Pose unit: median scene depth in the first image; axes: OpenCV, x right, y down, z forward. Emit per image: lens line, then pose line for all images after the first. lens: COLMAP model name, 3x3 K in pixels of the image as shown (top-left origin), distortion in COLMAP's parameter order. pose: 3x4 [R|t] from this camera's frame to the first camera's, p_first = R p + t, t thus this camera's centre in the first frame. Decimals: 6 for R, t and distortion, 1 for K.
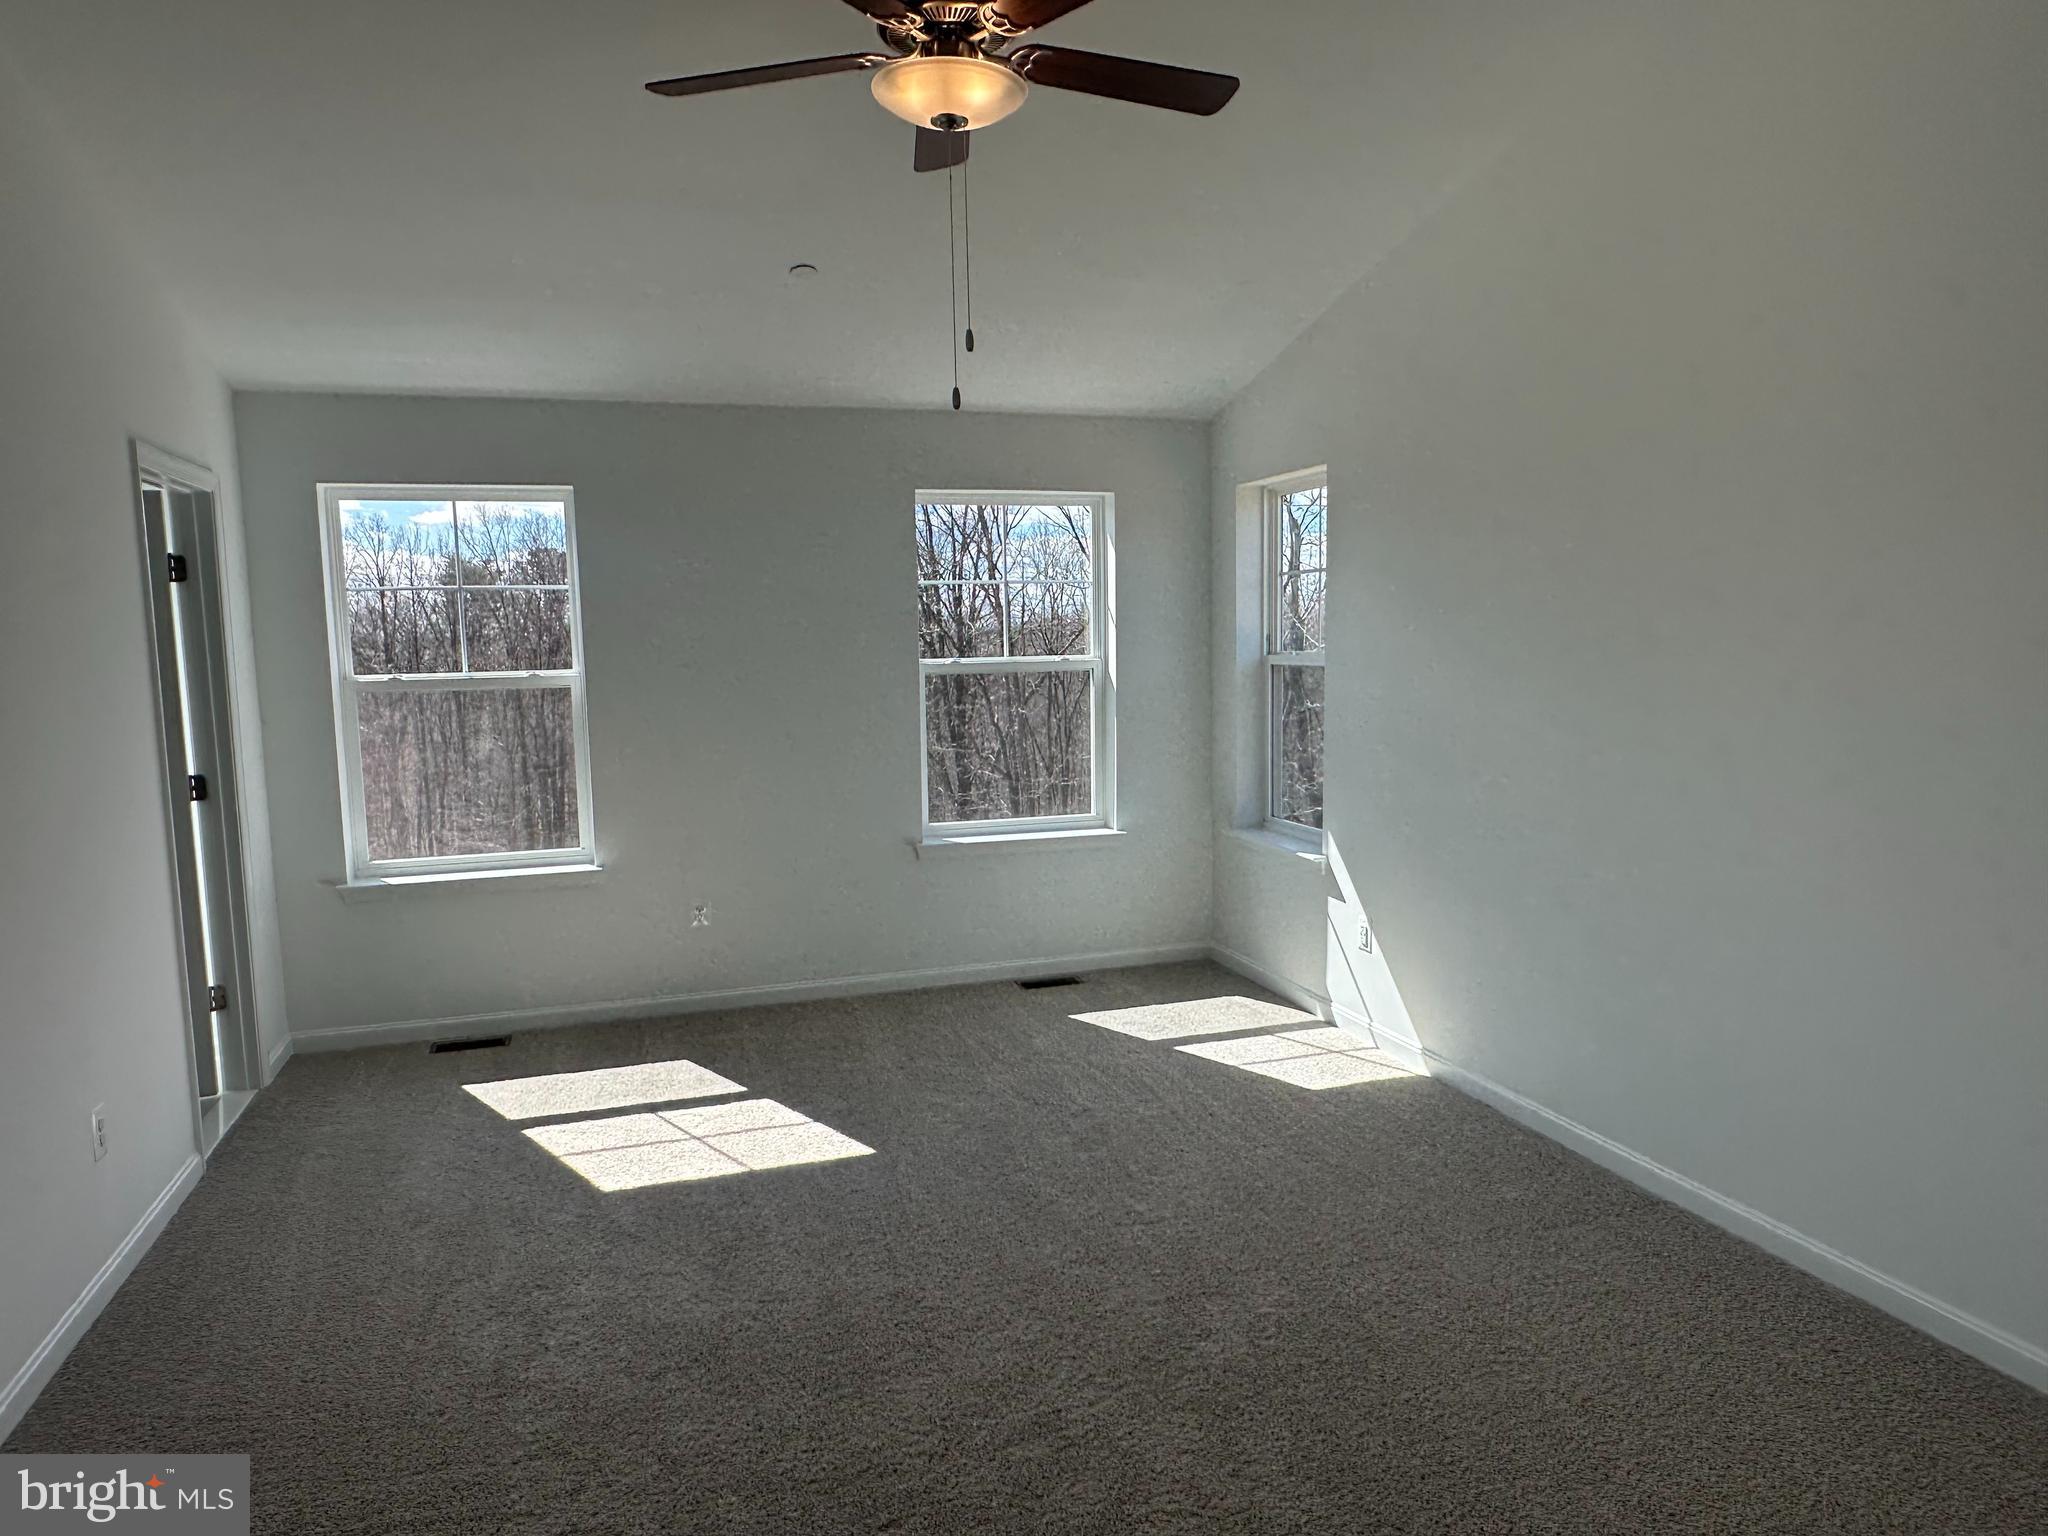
lens RADIAL K [[1312.3, 0, 1028.2], [0, 1312.3, 767.0], [0, 0, 1]] dist [-0.001806, -0.000599]
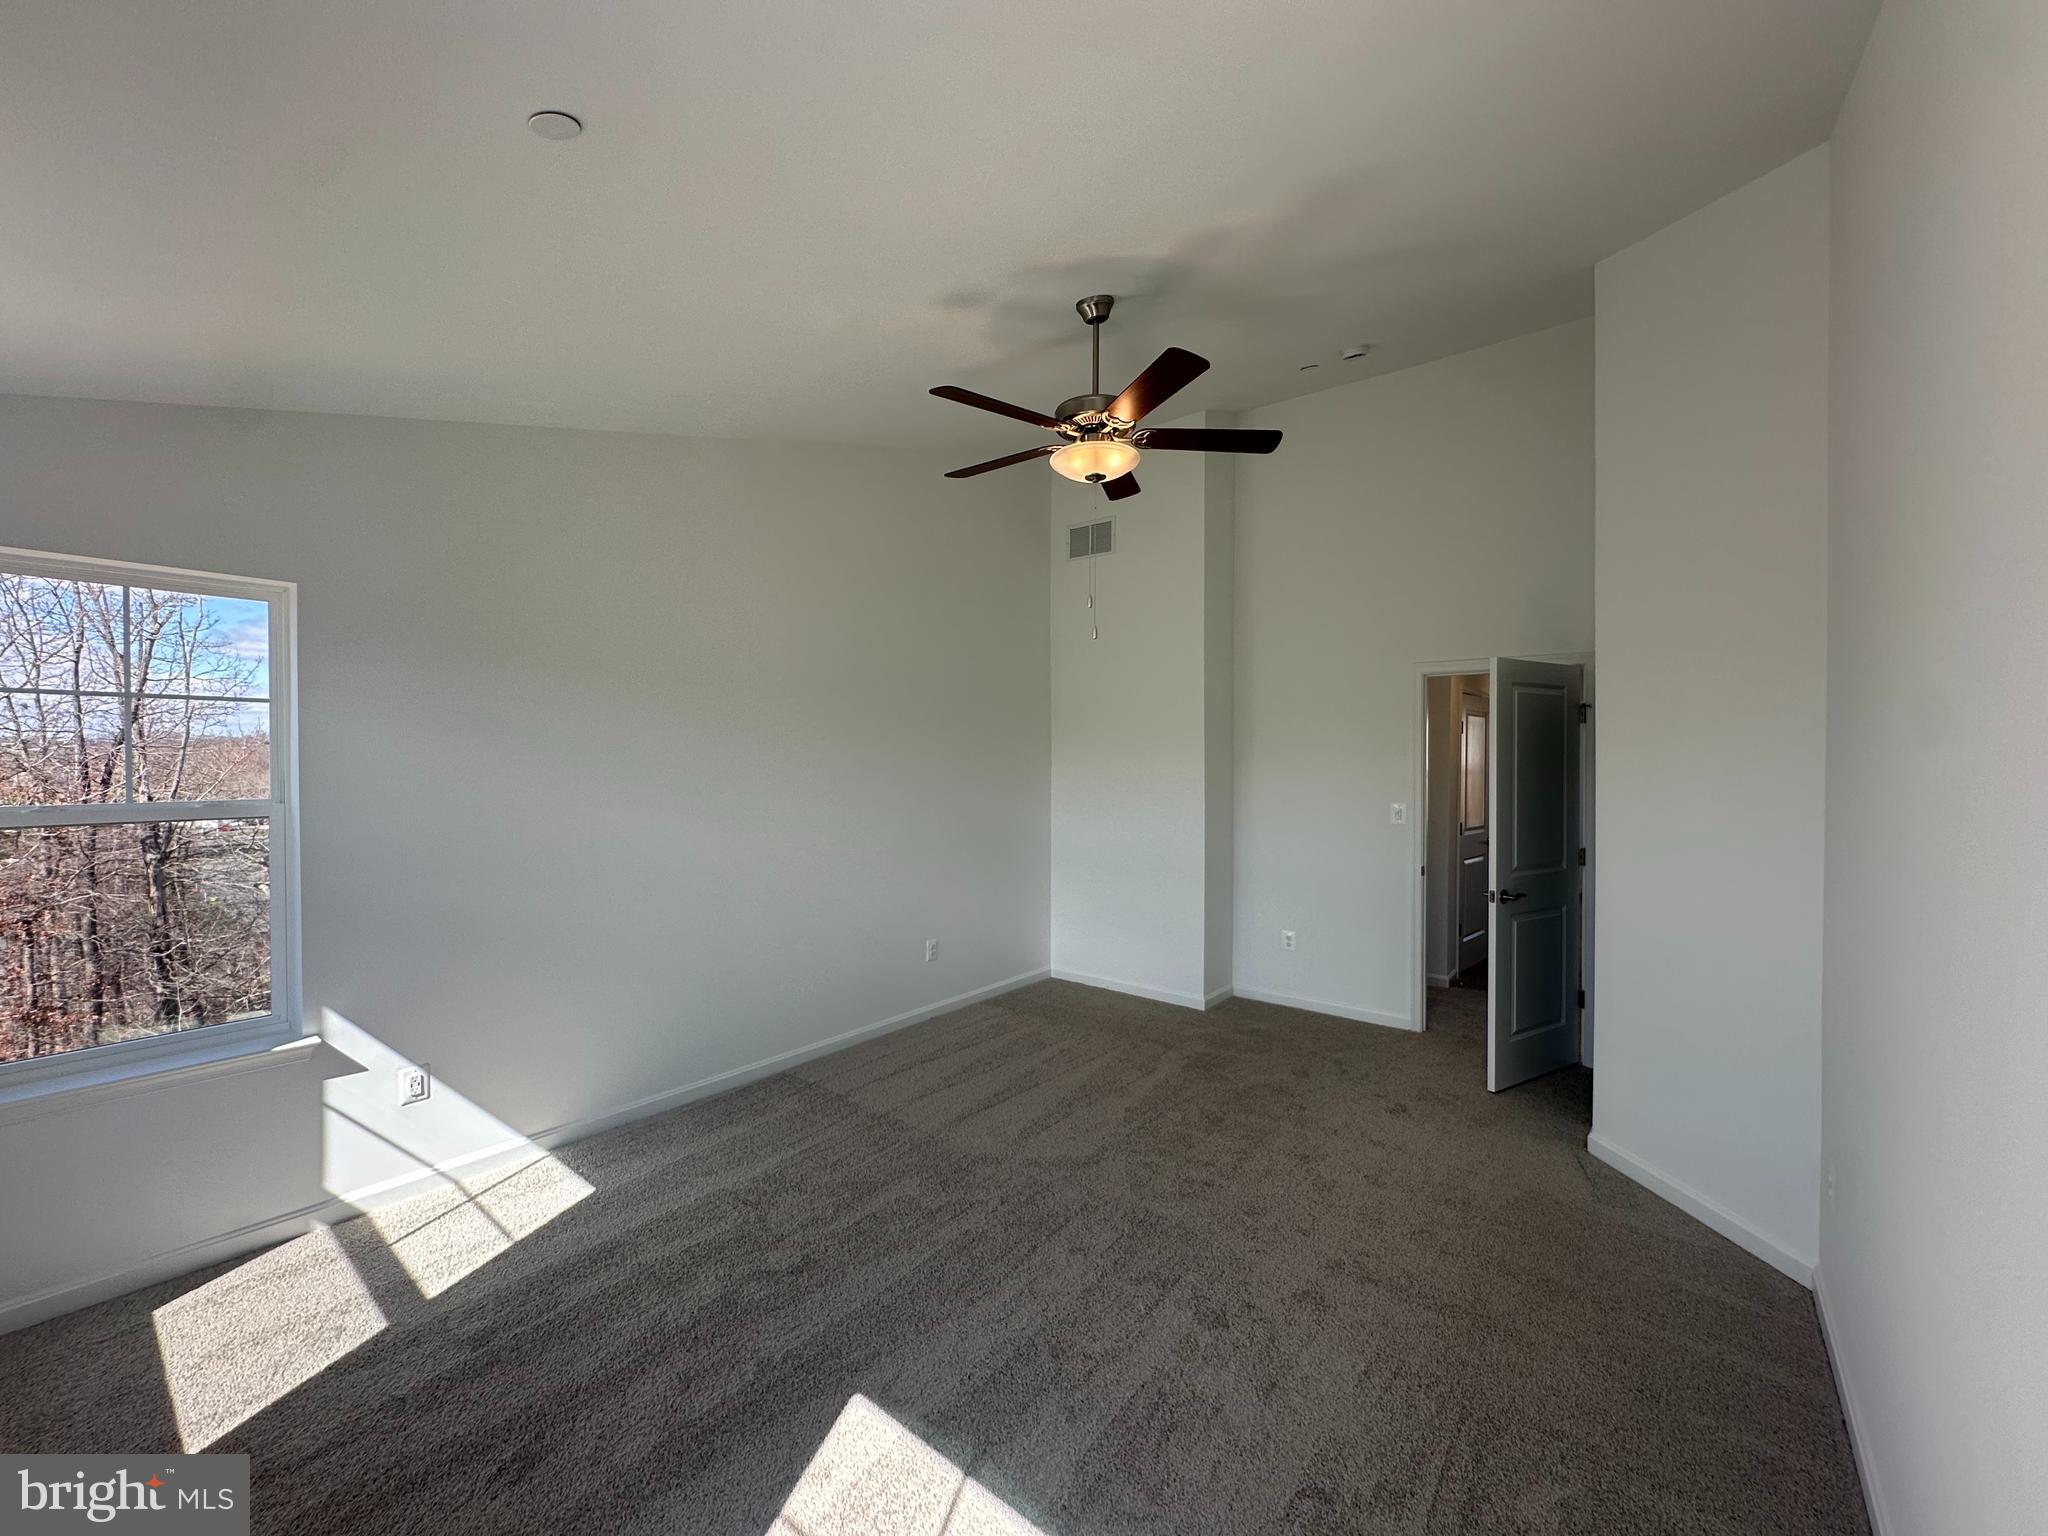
lens RADIAL K [[820.6, 0, 1018.1], [0, 820.6, 766.5], [0, 0, 1]] dist [-0.000736, 0.000229]
pose [[-0.520904, 0.002504, 0.853612, -0.483102], [0.106884, 0.992317, 0.062314, -0.093946], [-0.846897, 0.123697, -0.517169, 0.897253]]
